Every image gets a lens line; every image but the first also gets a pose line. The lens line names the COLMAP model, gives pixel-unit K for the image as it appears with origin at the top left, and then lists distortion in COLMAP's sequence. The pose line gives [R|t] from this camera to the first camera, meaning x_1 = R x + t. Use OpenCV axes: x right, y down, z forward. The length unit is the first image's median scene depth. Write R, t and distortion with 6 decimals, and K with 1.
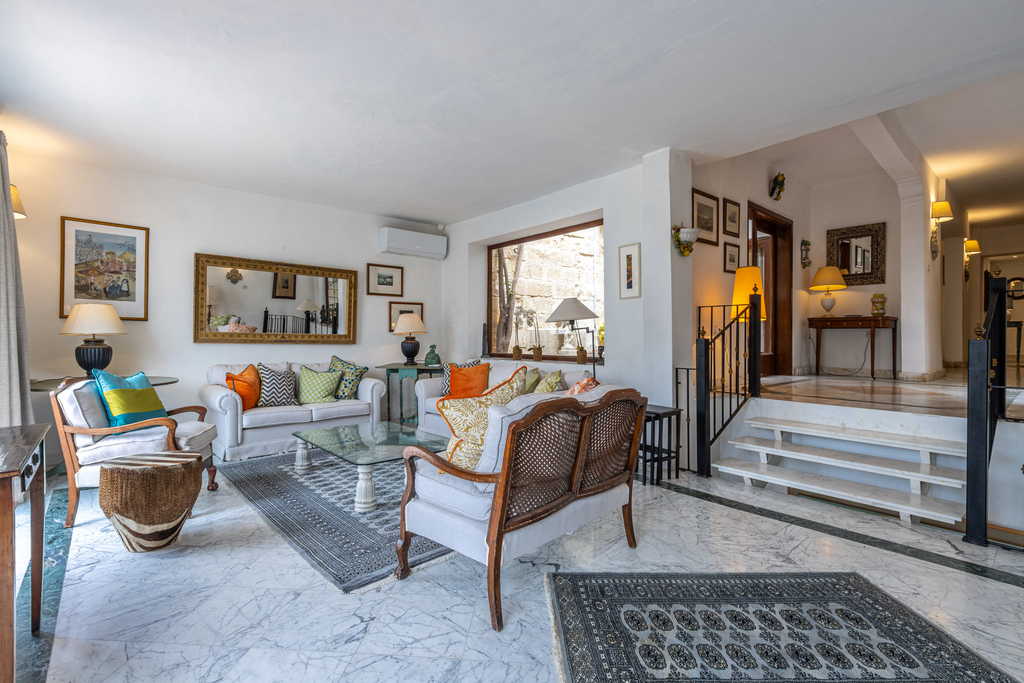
lens RADIAL K [[489.5, 0, 510.1], [0, 489.5, 339.2], [0, 0, 1]] dist [0.002571, -0.000039]
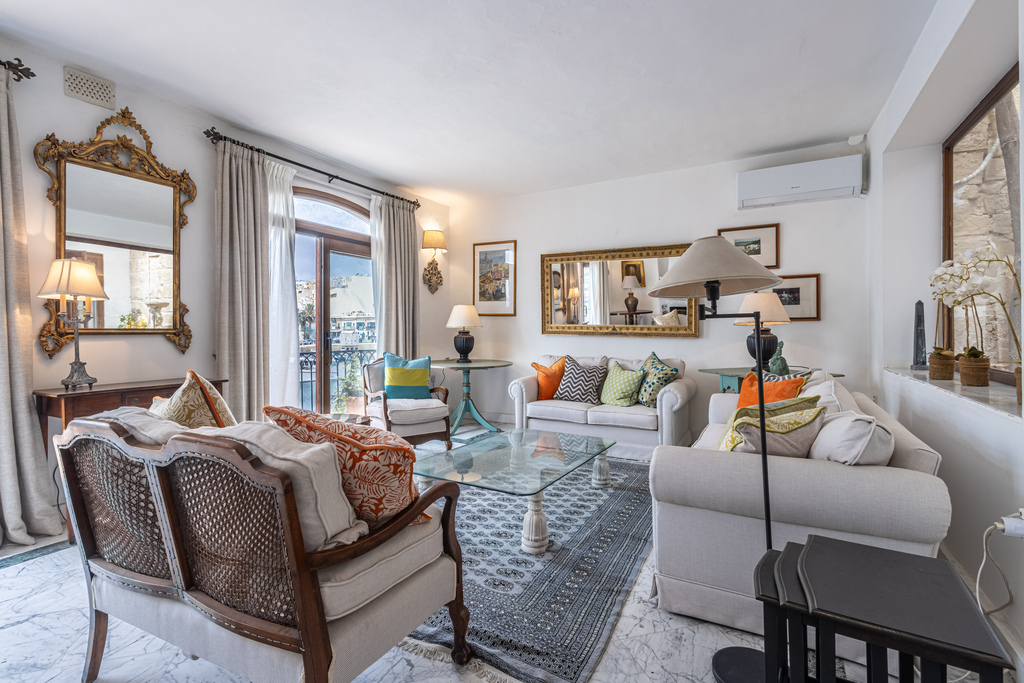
lens RADIAL K [[489.5, 0, 491.6], [0, 489.5, 324.9], [0, 0, 1]] dist [0.002571, -0.000039]
pose [[0.292904, -0.011700, -0.956070, 0.414061], [-0.004143, 0.999900, -0.013505, 0.000974], [0.956133, 0.007917, 0.292827, 0.599440]]
